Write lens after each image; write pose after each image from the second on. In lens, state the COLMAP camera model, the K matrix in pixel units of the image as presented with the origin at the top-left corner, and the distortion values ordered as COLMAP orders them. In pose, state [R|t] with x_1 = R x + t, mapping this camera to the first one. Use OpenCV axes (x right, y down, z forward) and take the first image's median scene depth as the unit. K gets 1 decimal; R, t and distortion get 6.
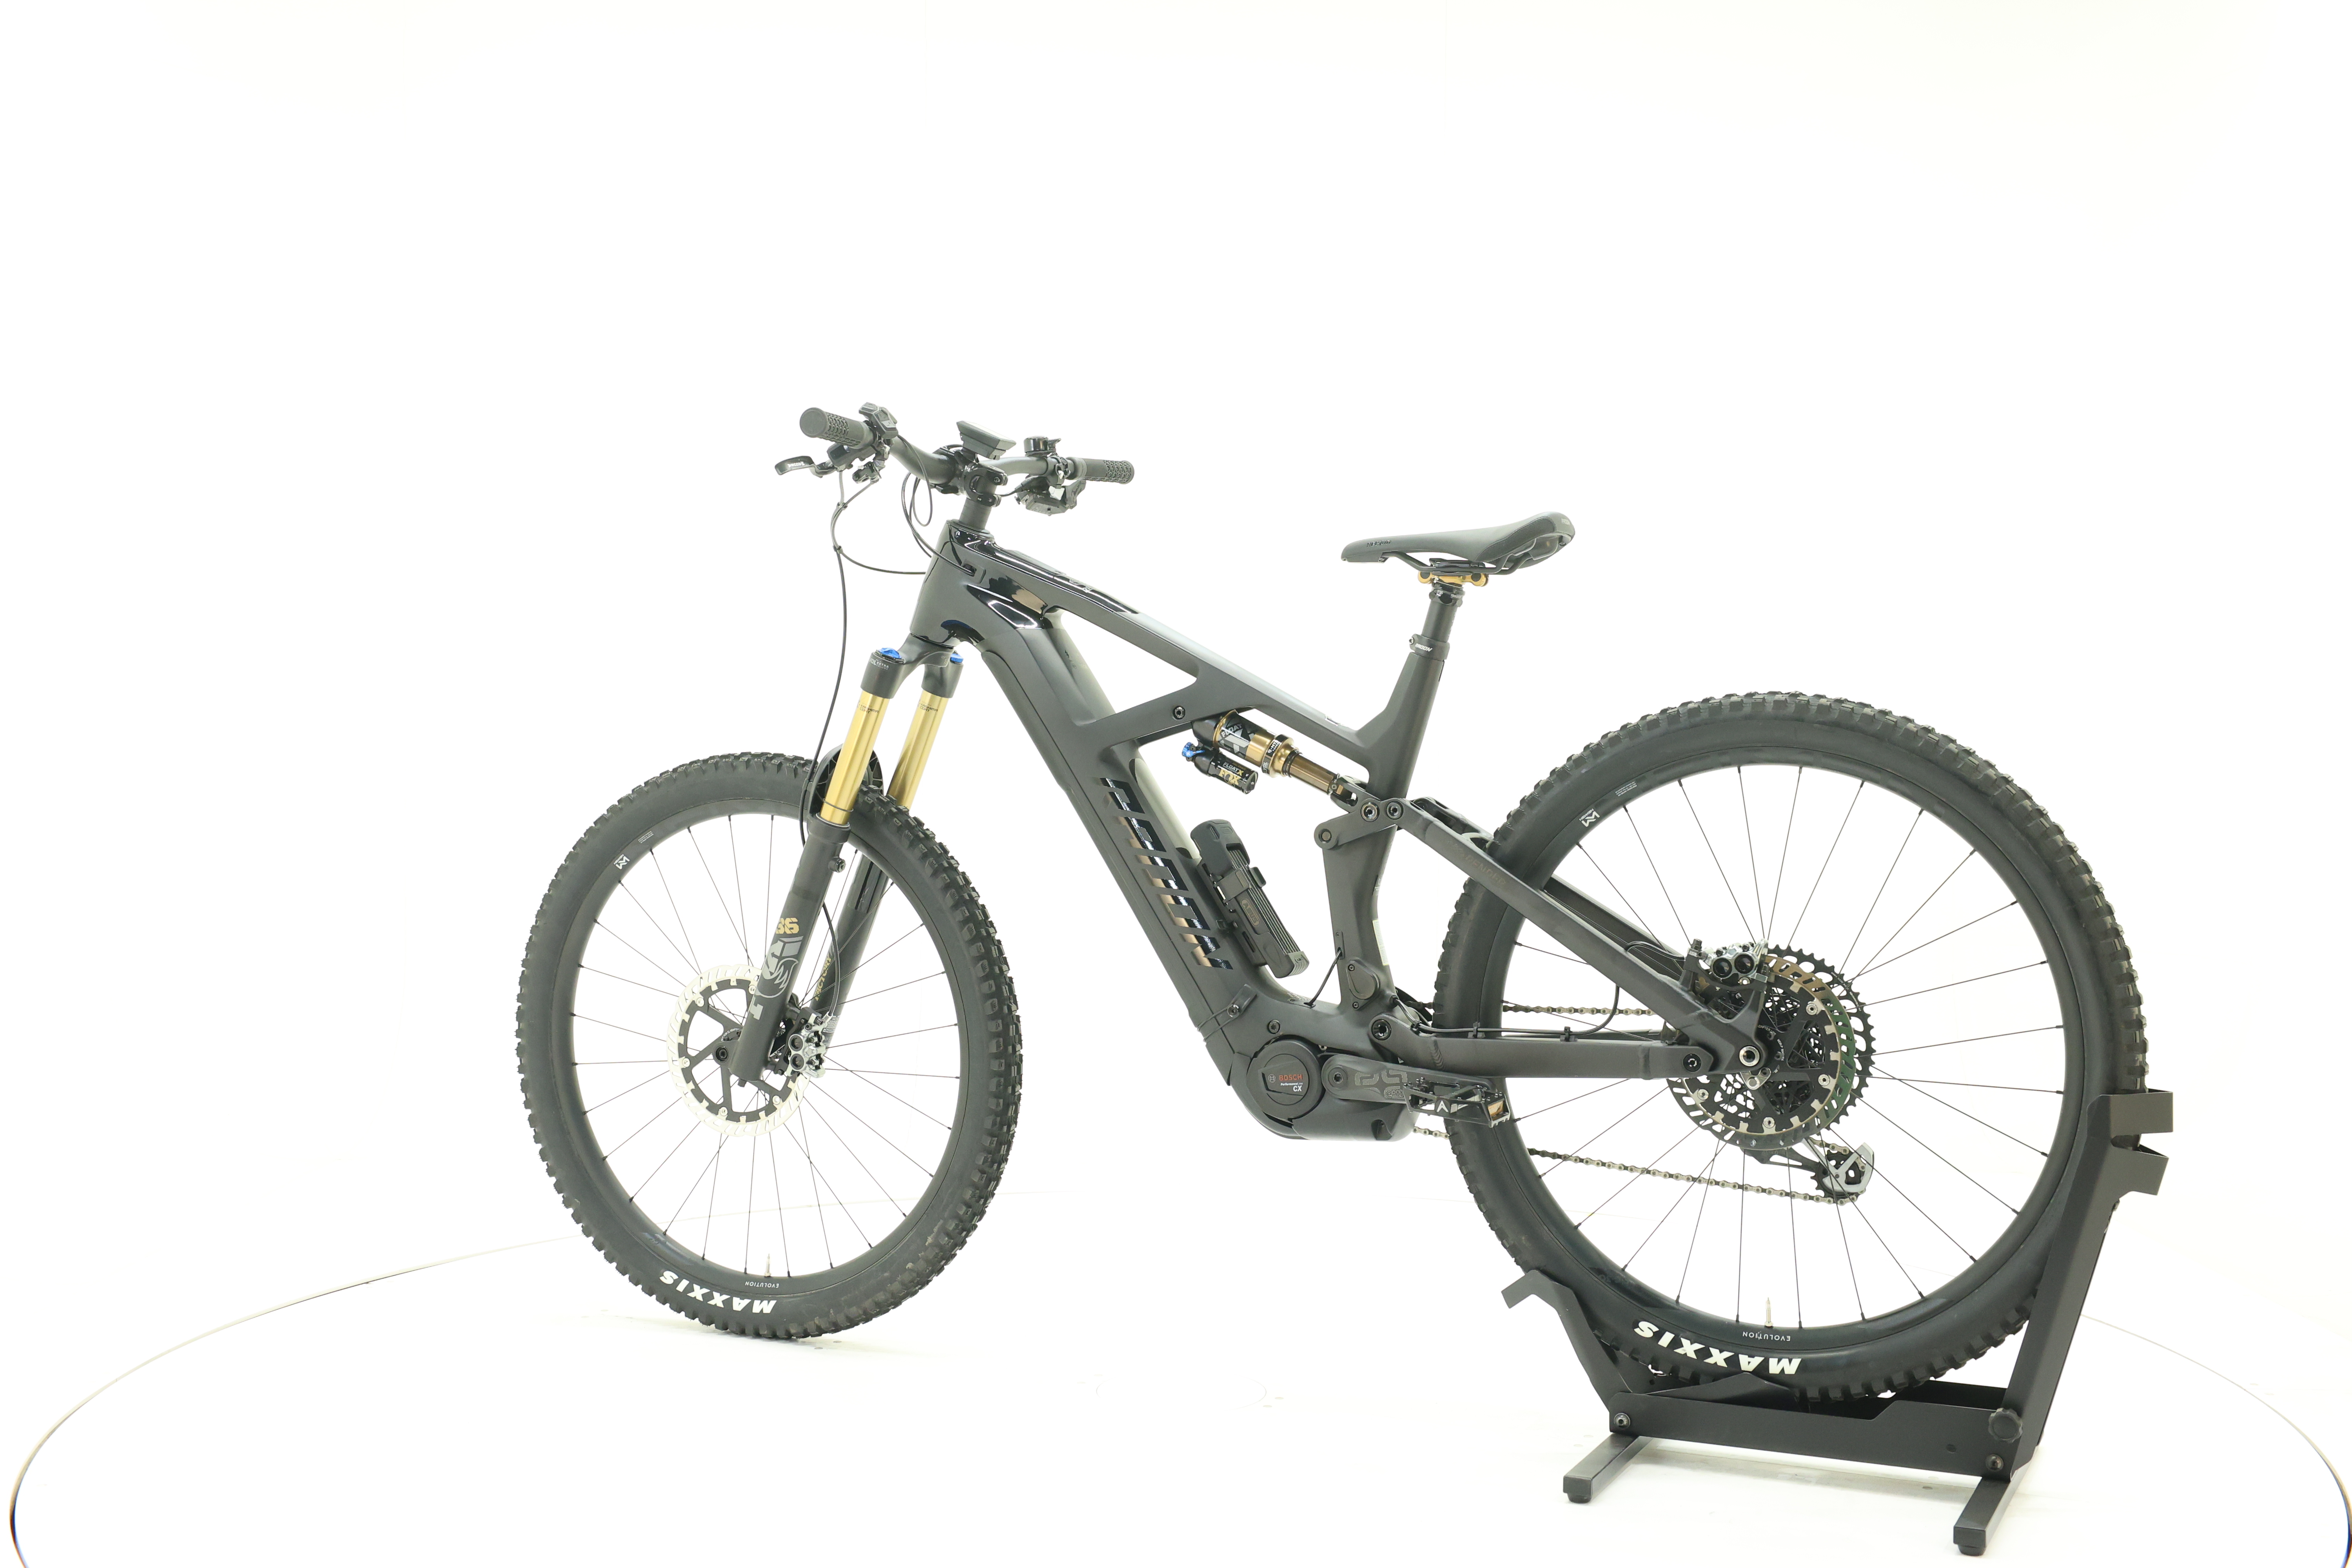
lens RADIAL K [[2553.9, 0, 1153.9], [0, 2553.9, 789.0], [0, 0, 1]] dist [0.013864, 0.000000]
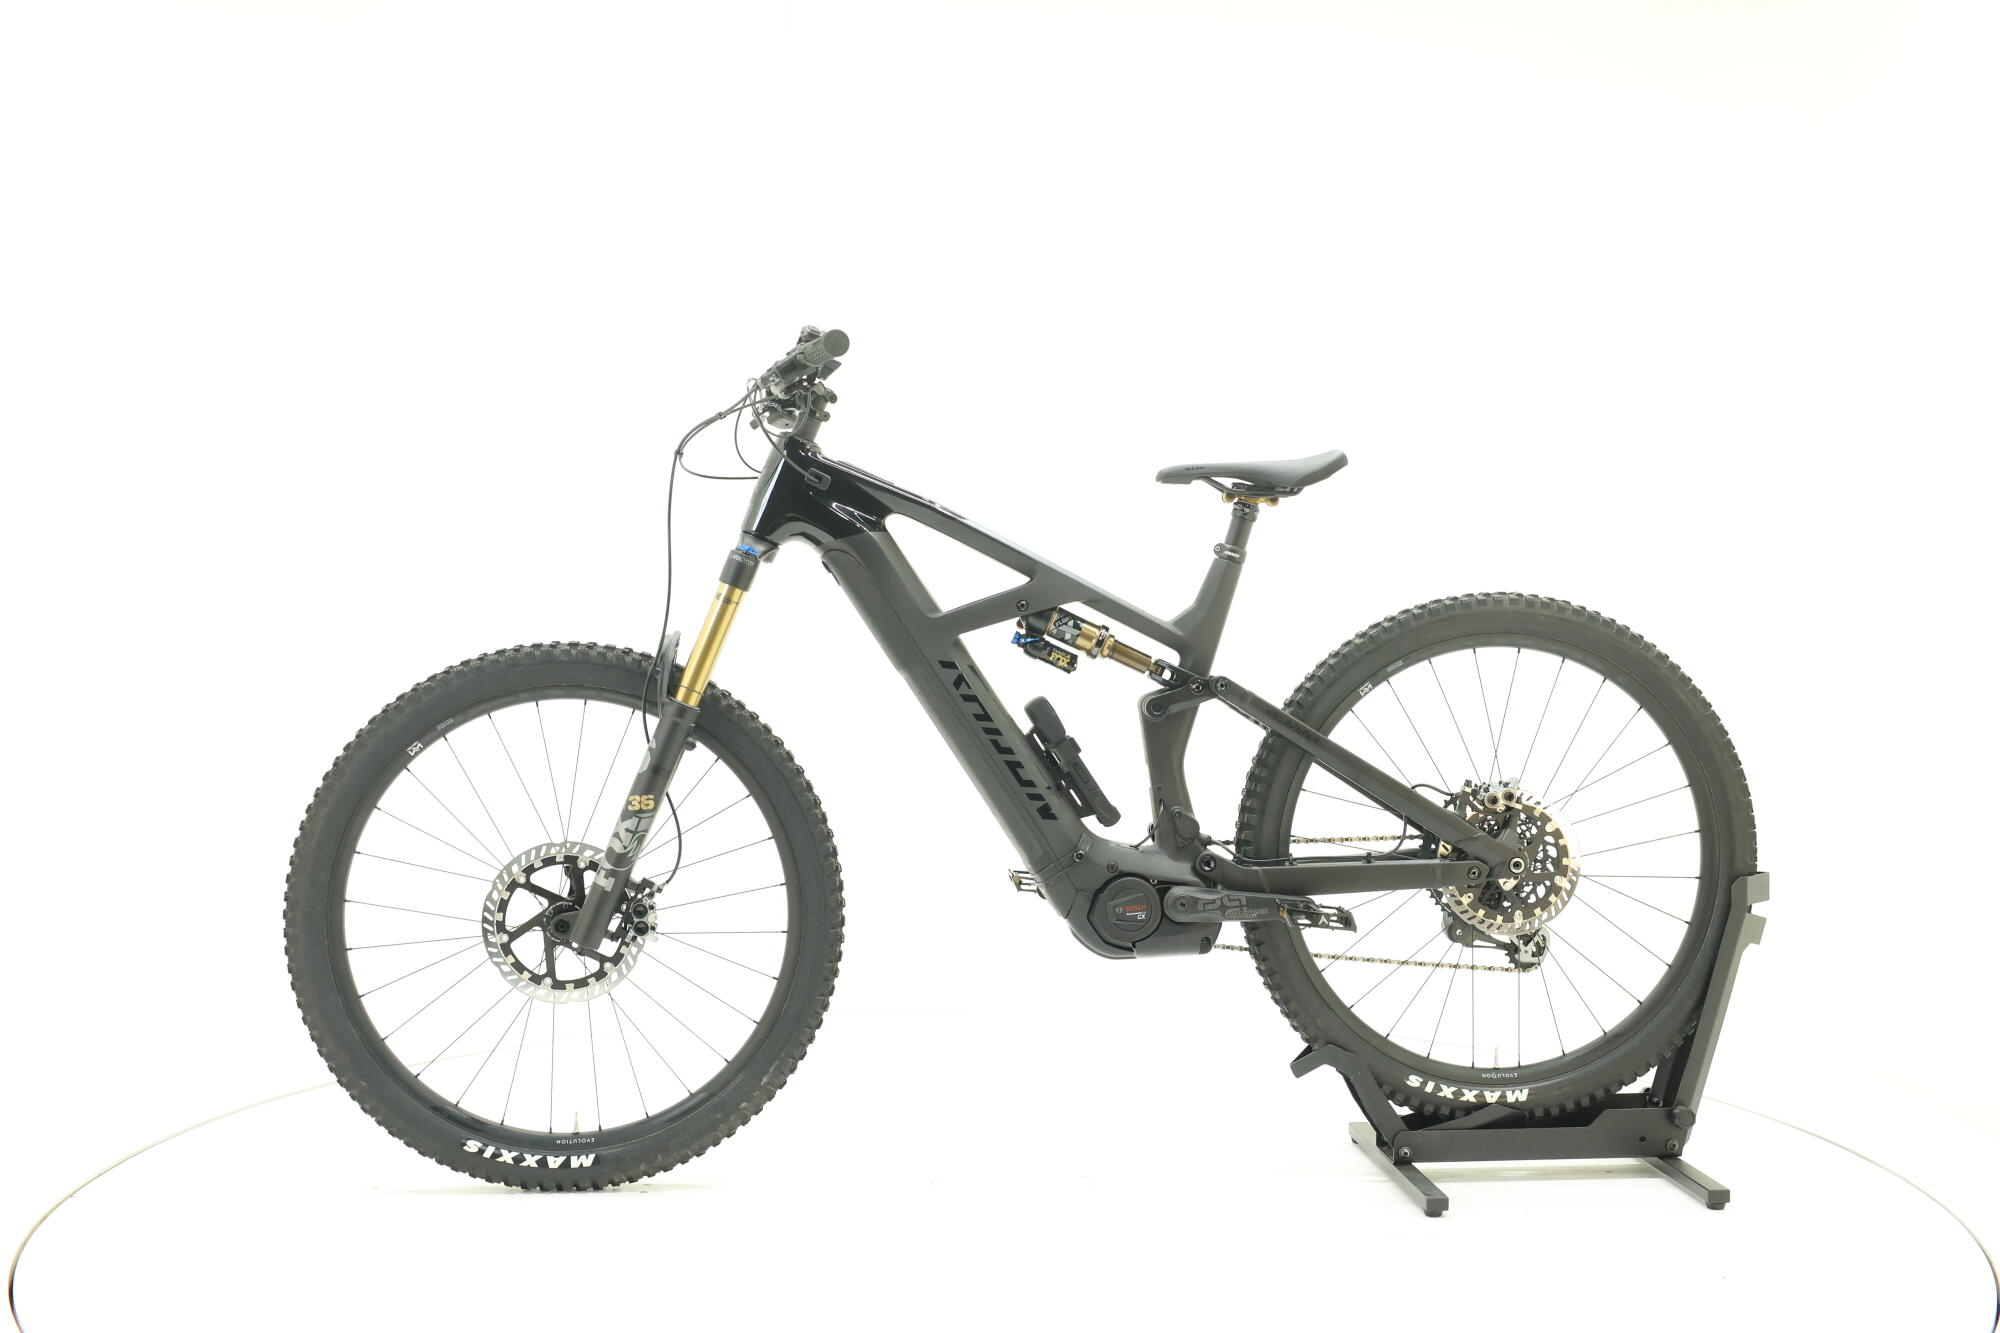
lens RADIAL K [[2171.7, 0, 1002.5], [0, 2171.7, 679.4], [0, 0, 1]] dist [0.013864, 0.000000]
pose [[0.857480, -0.012429, 0.514368, -0.532711], [0.011055, 0.999922, 0.005731, -0.001870], [-0.514399, 0.000772, 0.857551, 0.151024]]
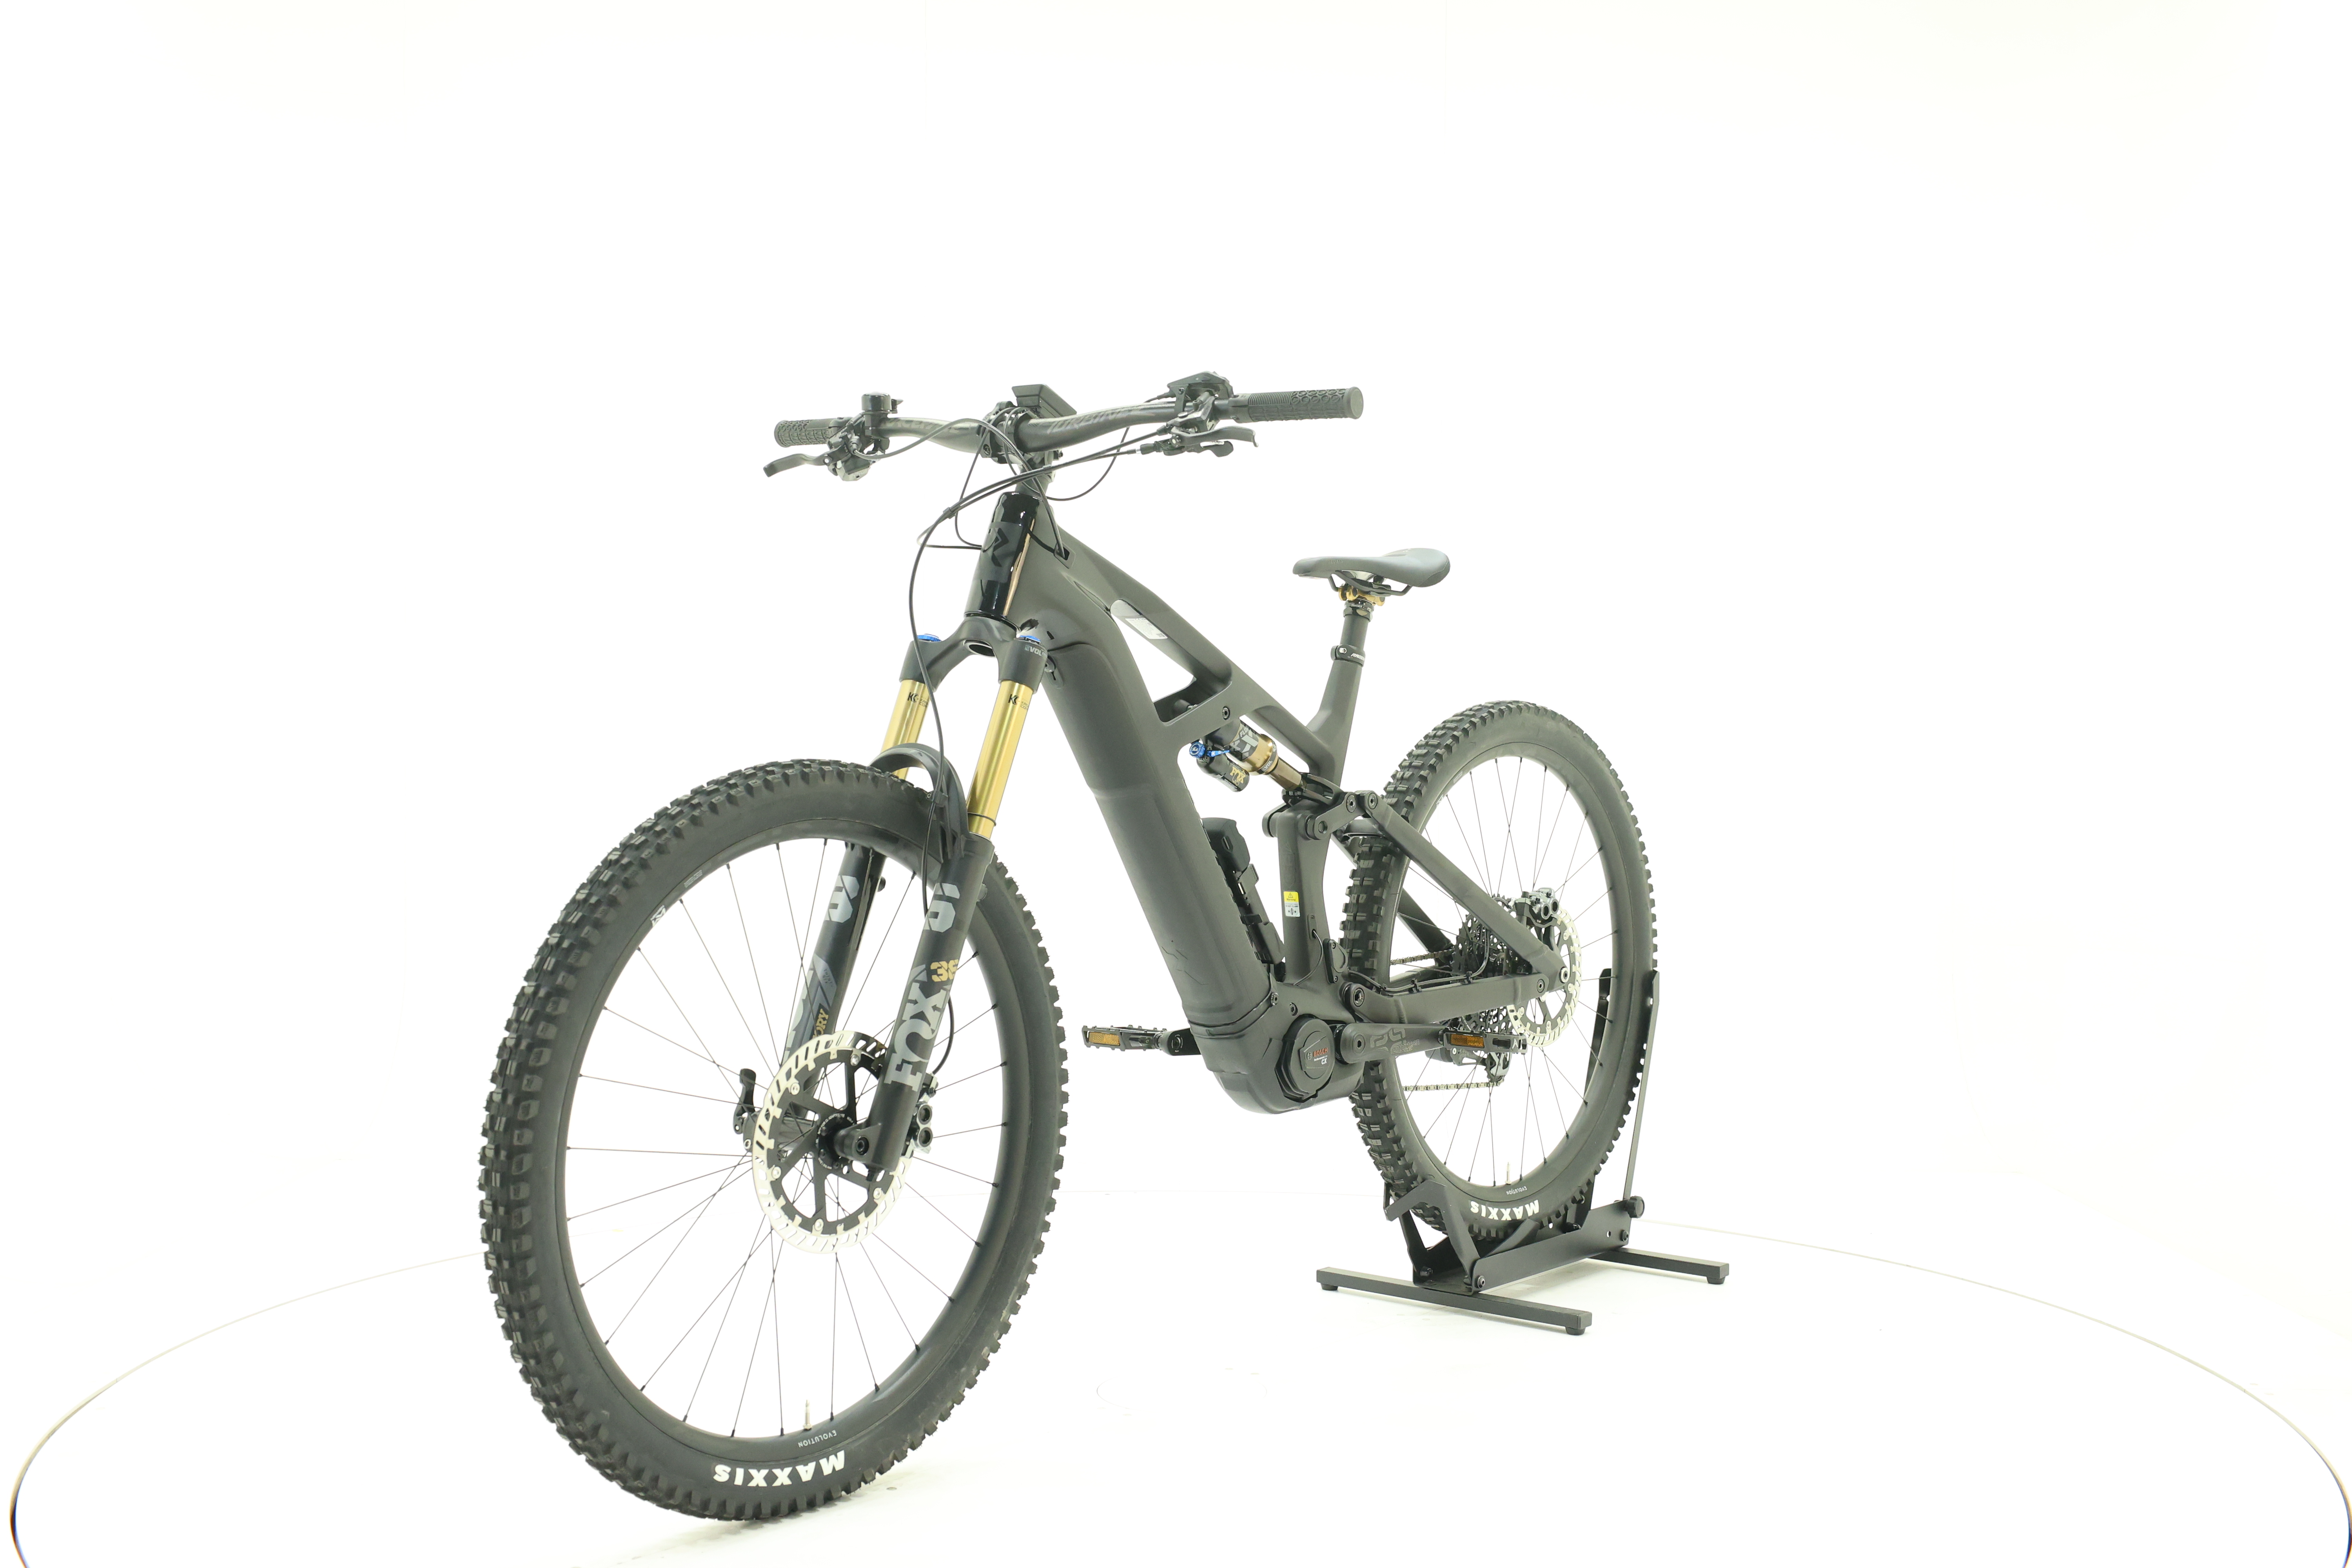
lens RADIAL K [[2553.9, 0, 1178.7], [0, 2553.9, 796.1], [0, 0, 1]] dist [0.013864, 0.000000]
pose [[0.232637, -0.027837, 0.972165, -1.013584], [0.019029, 0.999529, 0.024067, -0.022461], [-0.972377, 0.012901, 0.233057, 0.811684]]
